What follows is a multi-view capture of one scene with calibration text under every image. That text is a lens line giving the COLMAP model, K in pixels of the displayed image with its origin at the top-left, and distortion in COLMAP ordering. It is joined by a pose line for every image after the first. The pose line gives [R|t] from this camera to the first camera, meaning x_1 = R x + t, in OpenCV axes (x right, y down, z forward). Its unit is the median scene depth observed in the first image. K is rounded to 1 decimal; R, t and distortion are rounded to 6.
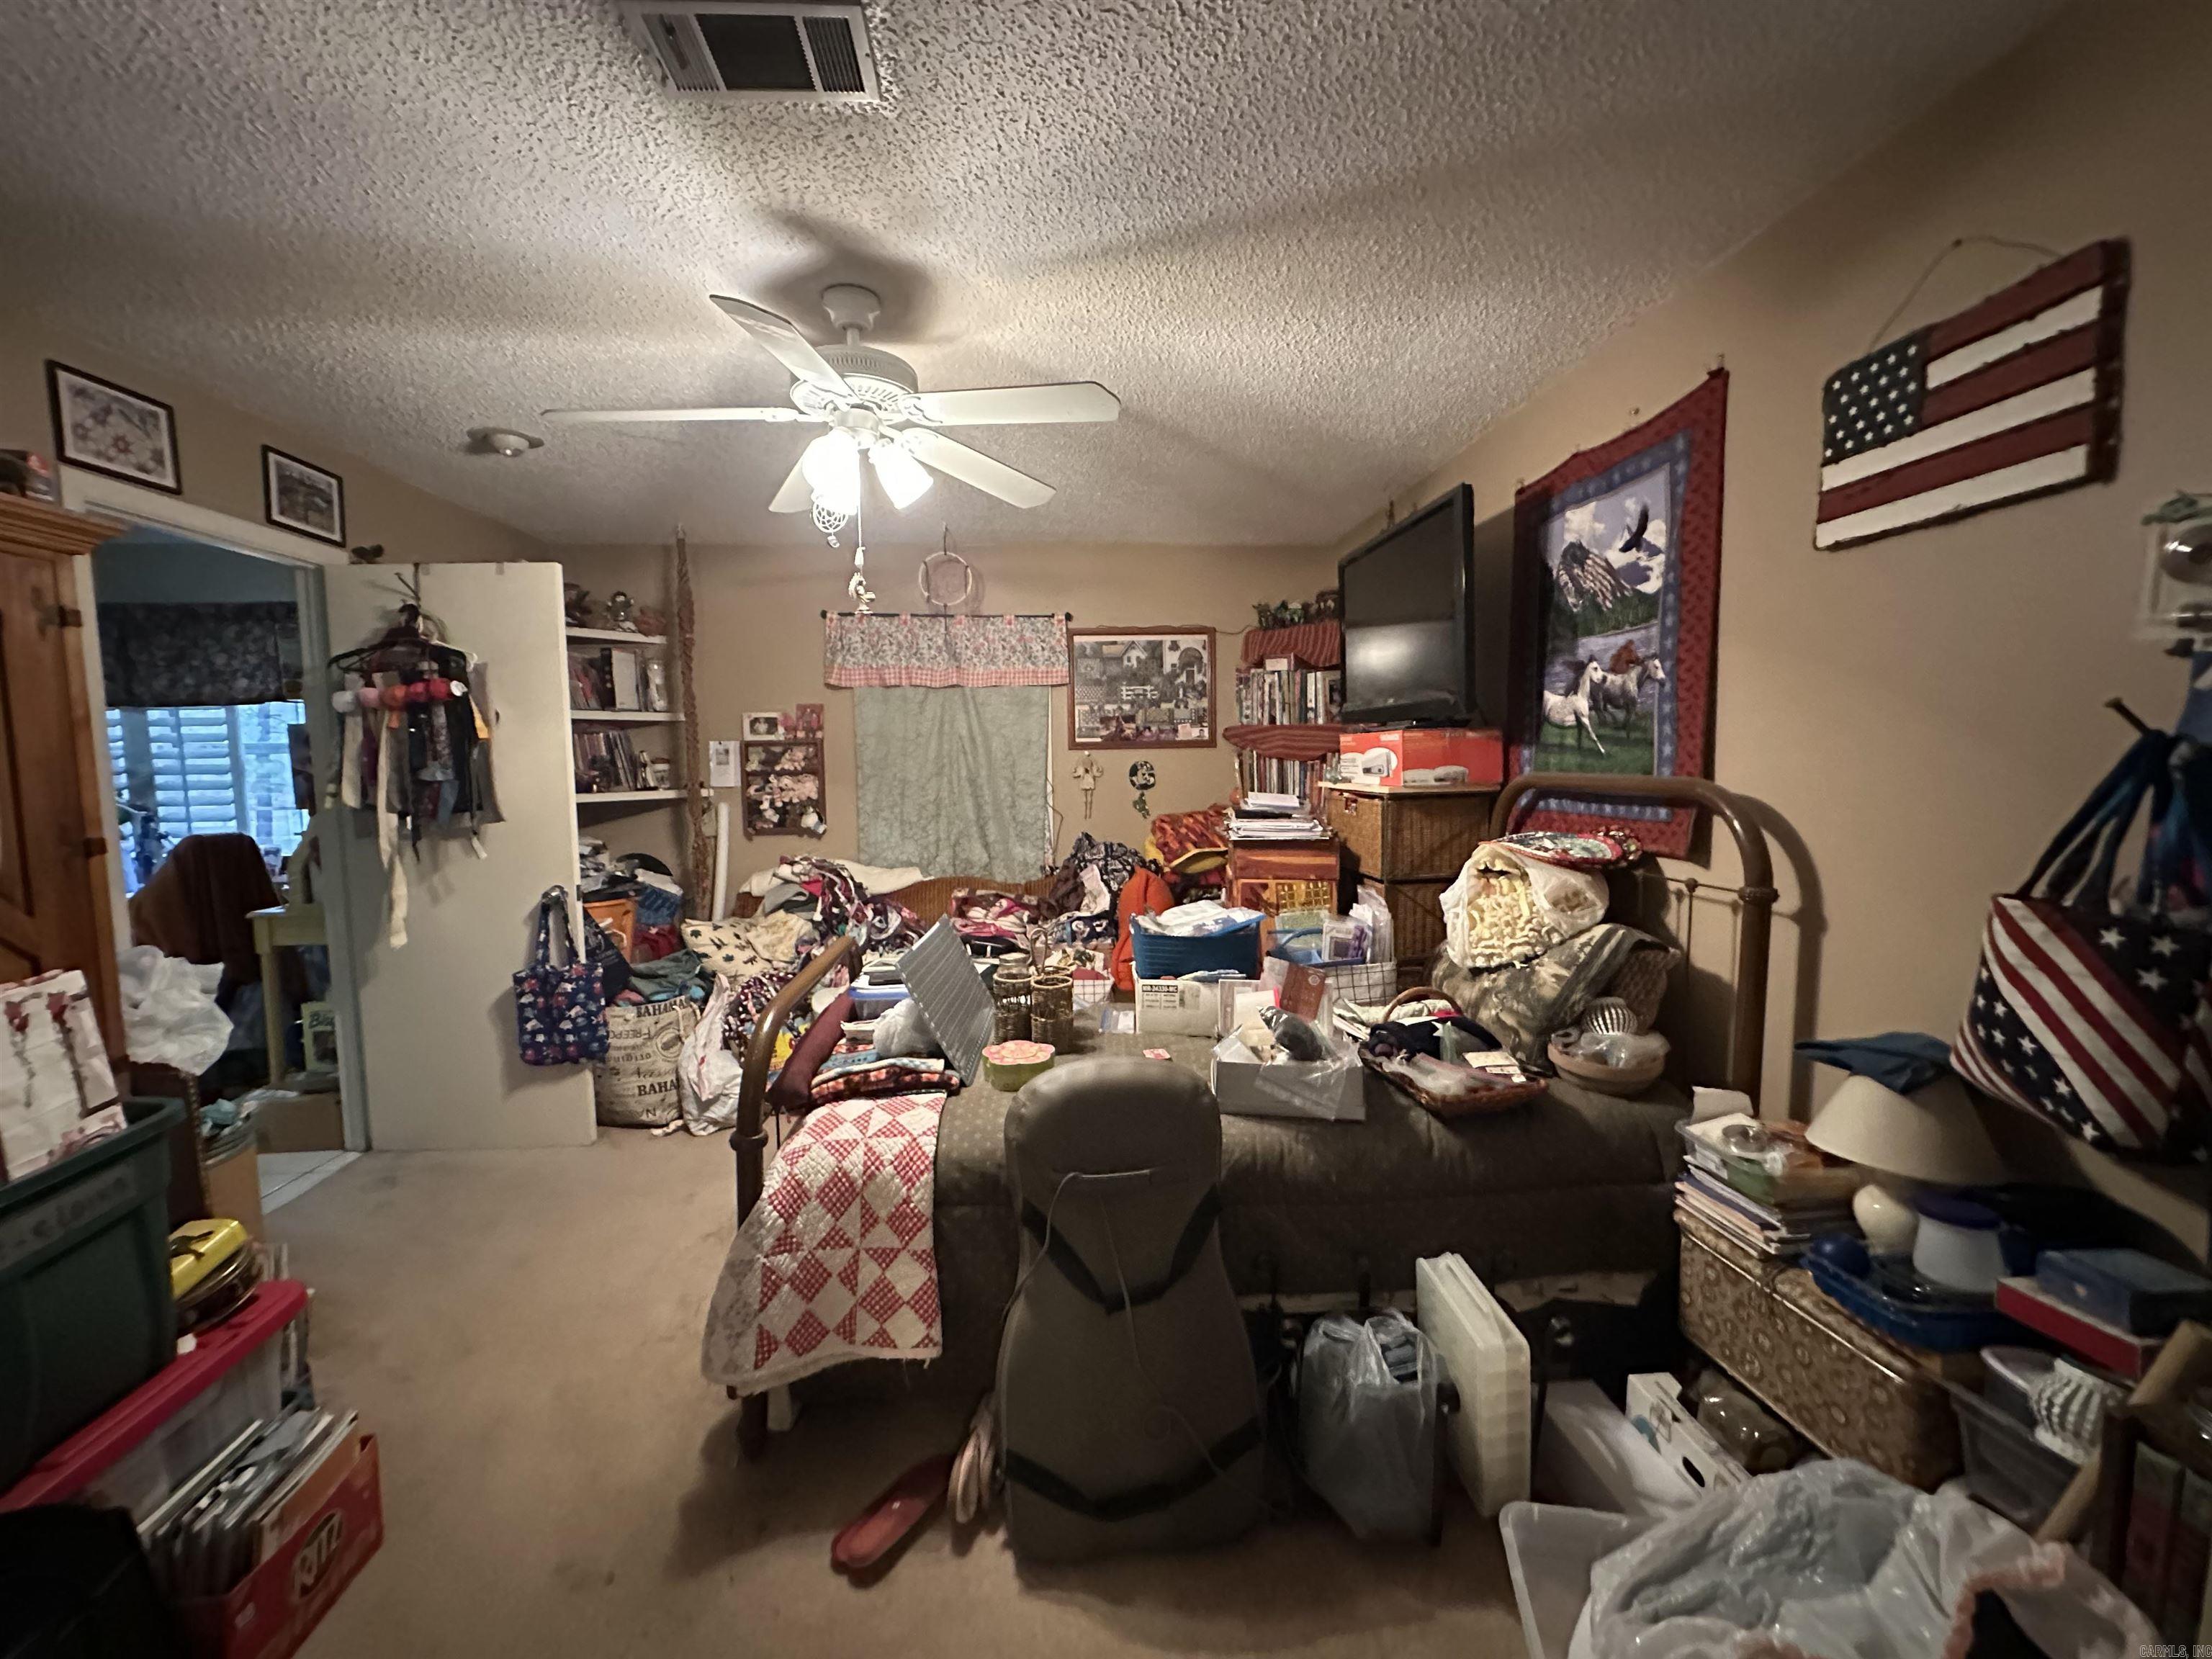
lens RADIAL K [[880.3, 0, 1099.8], [0, 880.3, 832.0], [0, 0, 1]] dist [-0.008554, 0.001828]
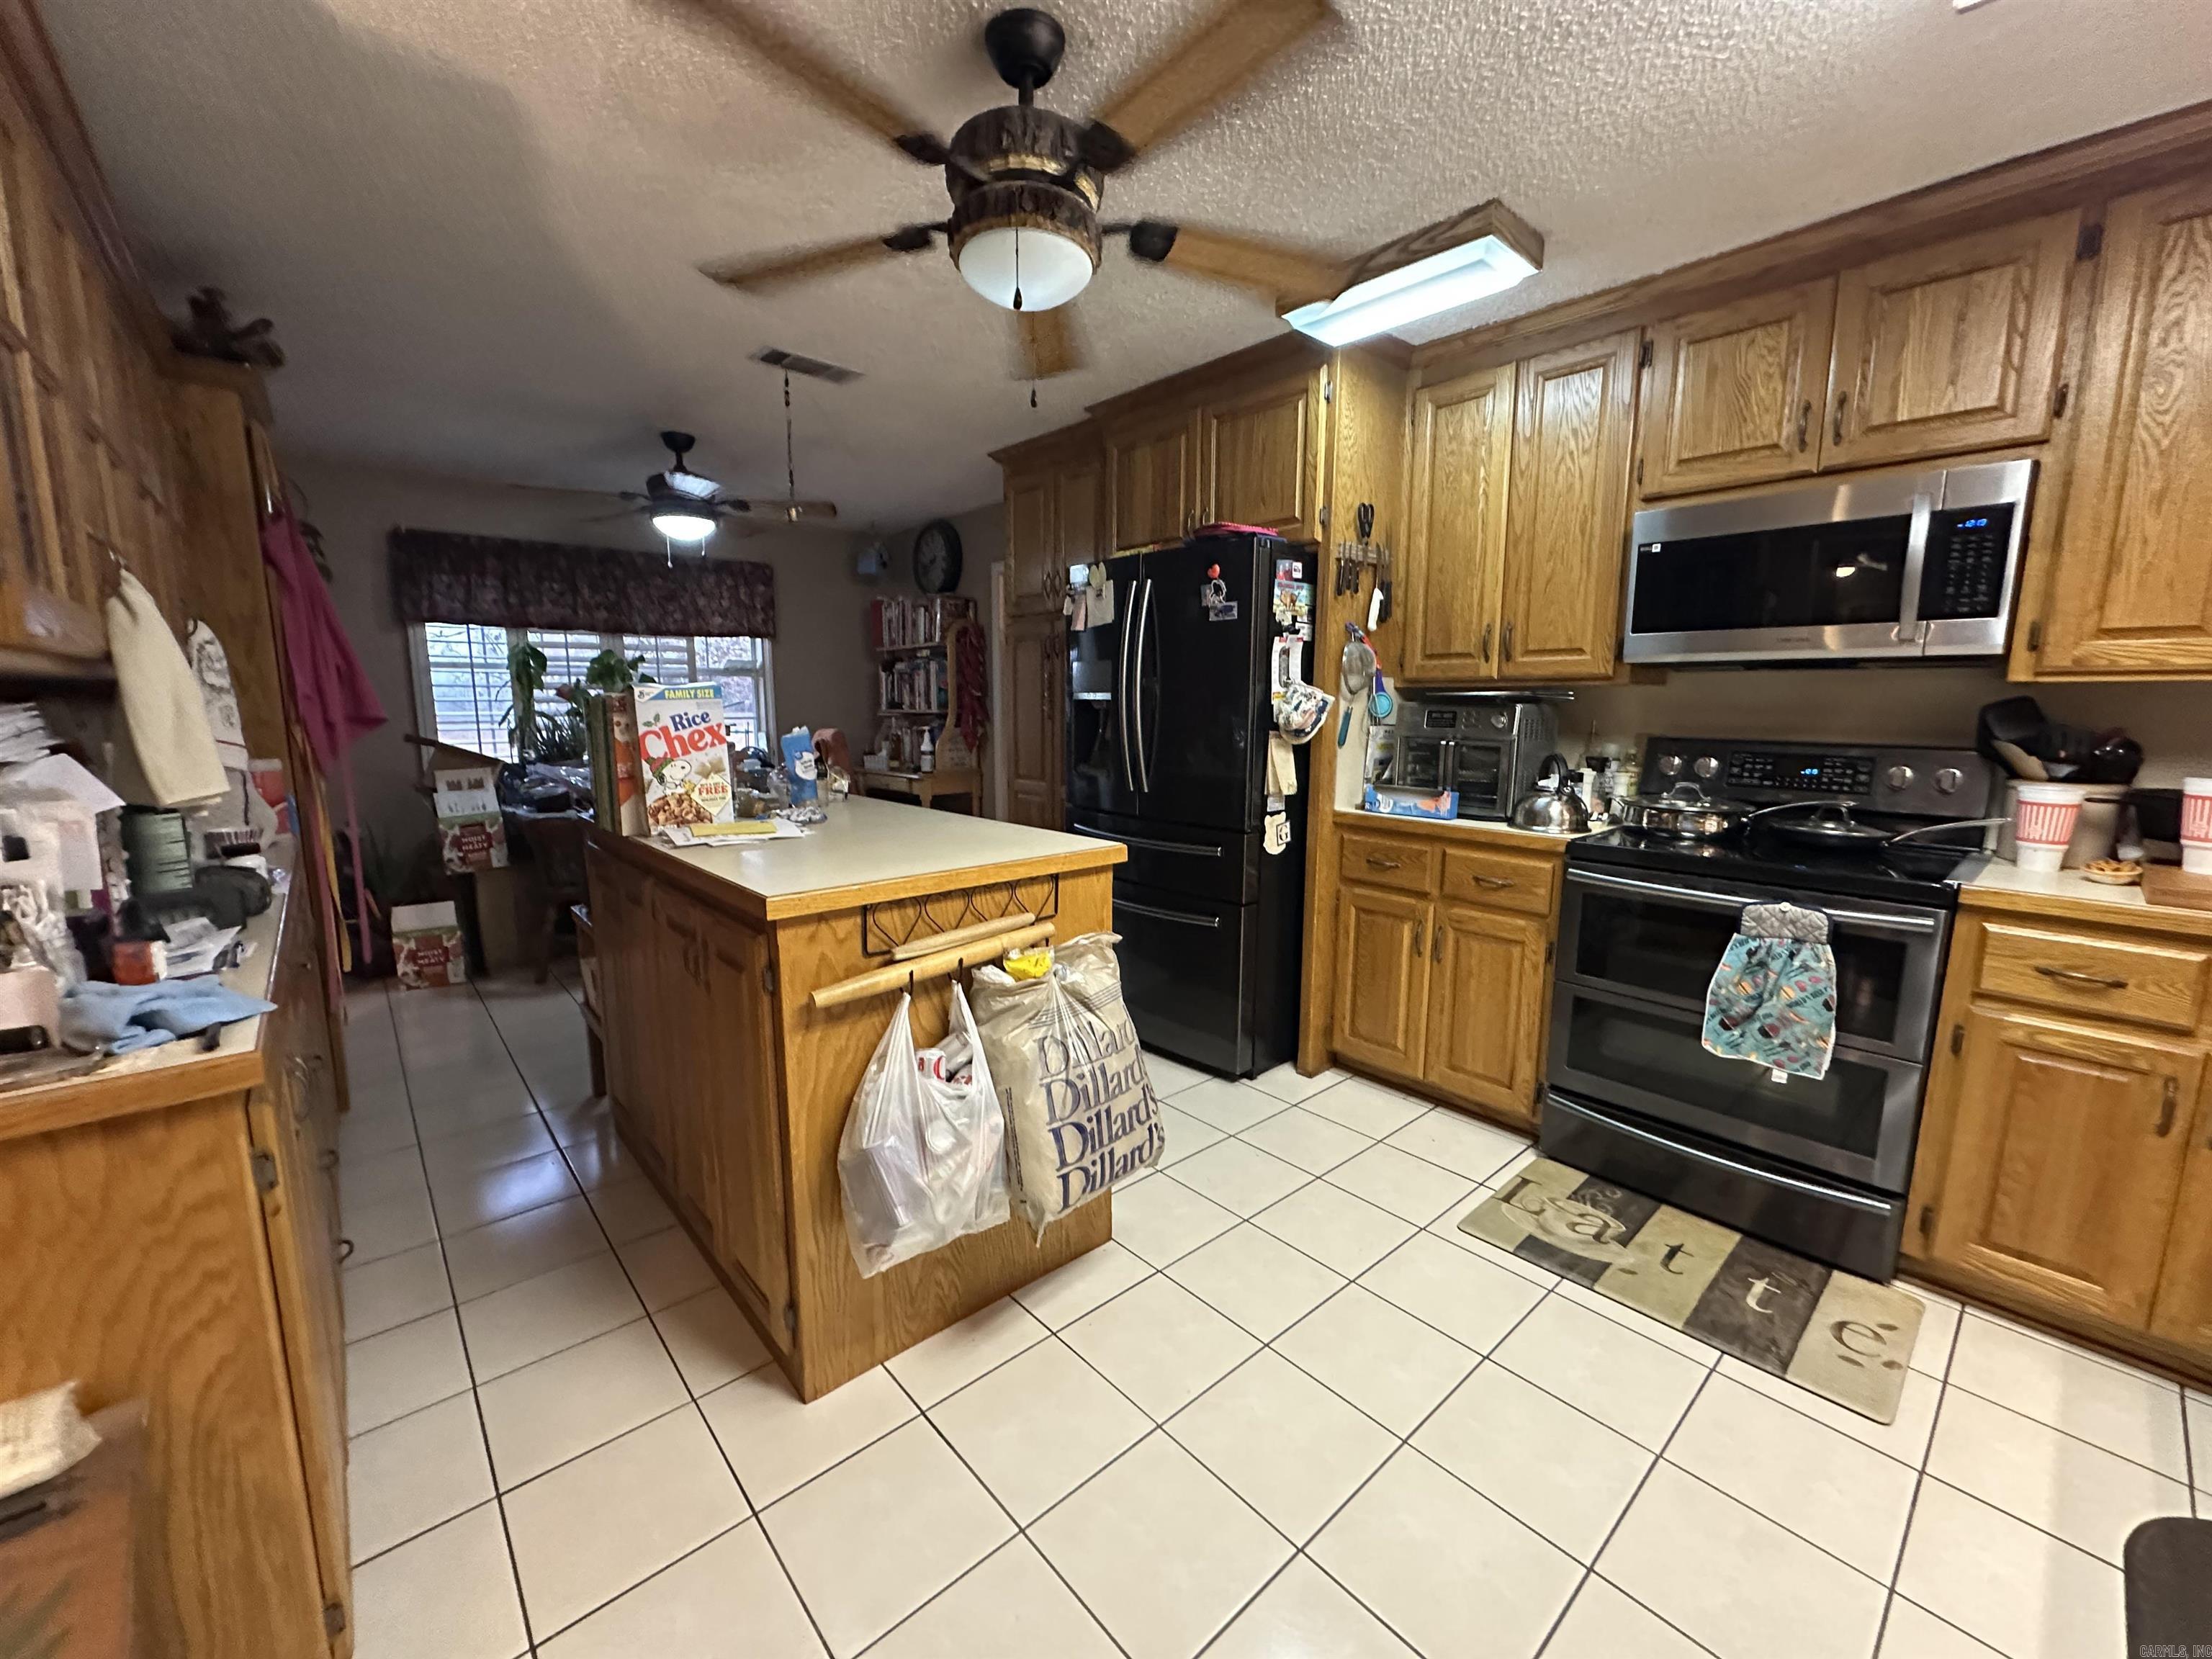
lens RADIAL K [[880.3, 0, 1099.8], [0, 880.3, 832.0], [0, 0, 1]] dist [-0.008554, 0.001828]
pose [[0.811363, -0.067238, 0.580663, -1.283024], [0.030965, 0.996912, 0.072169, 0.066004], [-0.583722, -0.040574, 0.810939, -0.403197]]
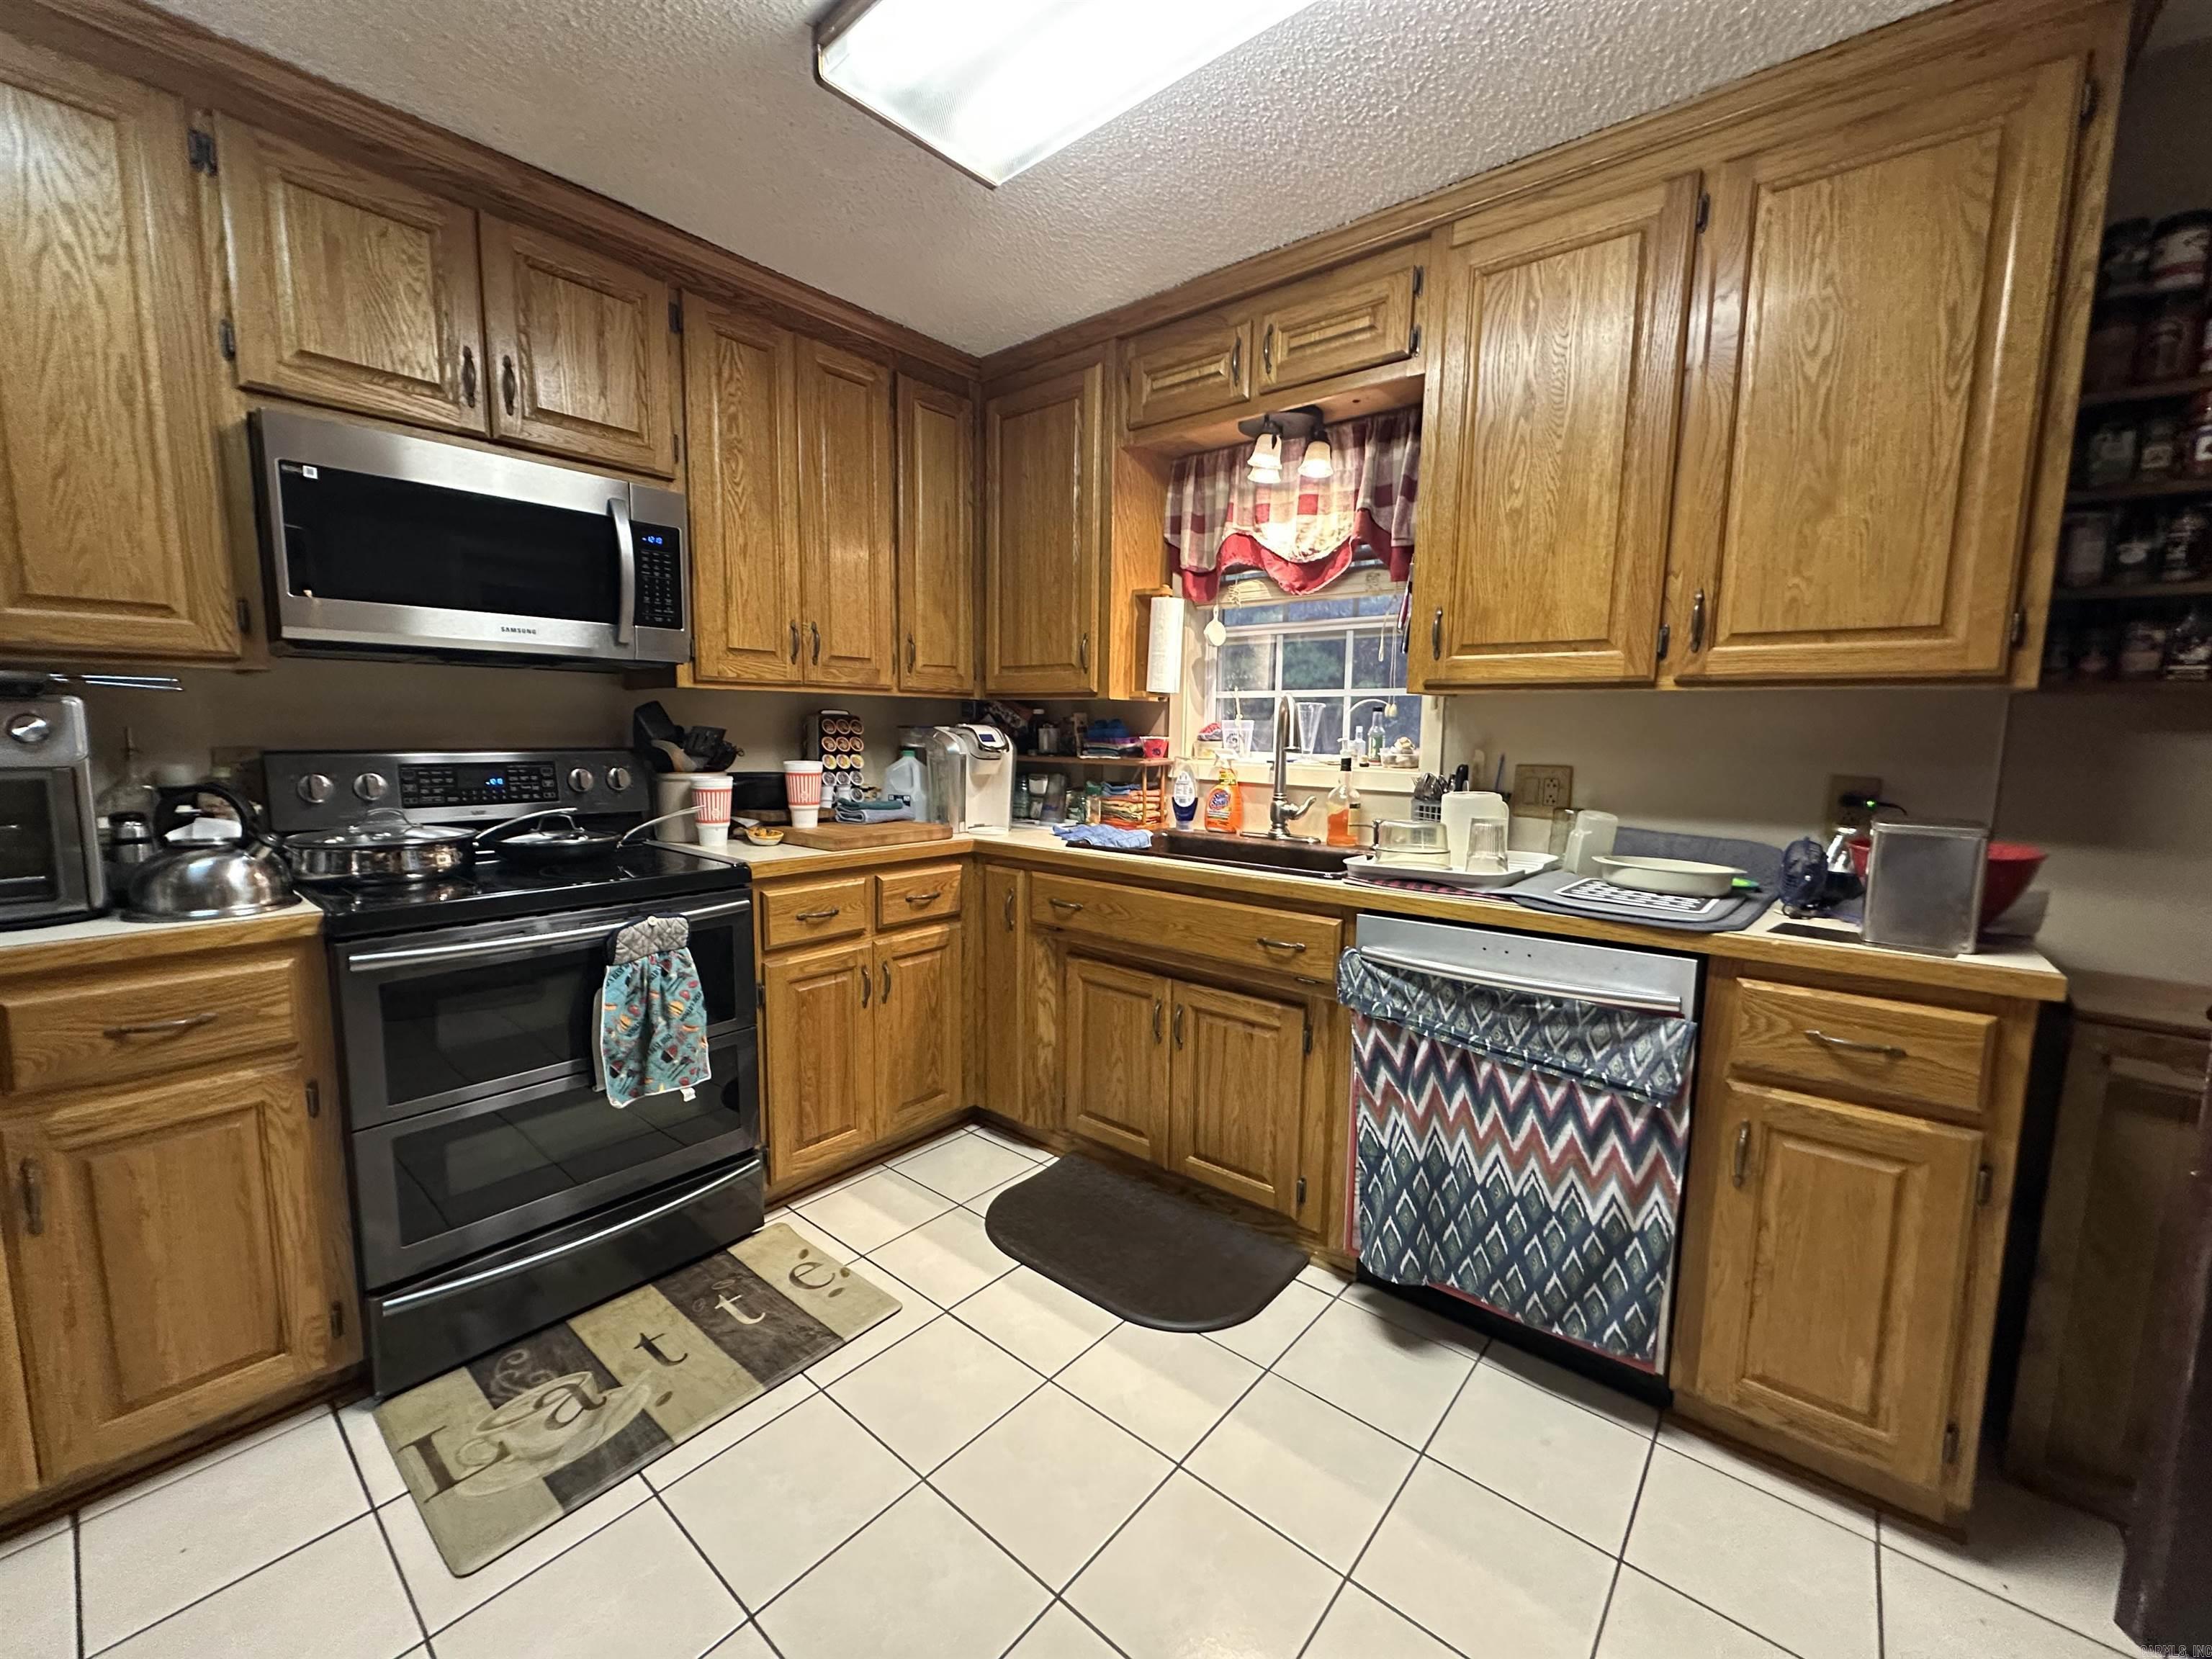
lens RADIAL K [[880.4, 0, 1097.6], [0, 880.4, 831.1], [0, 0, 1]] dist [-0.003699, 0.000112]
pose [[-0.698682, -0.074325, 0.711561, -1.180171], [0.061082, 0.984760, 0.162838, 0.049128], [-0.712820, 0.157235, -0.683495, -0.104825]]
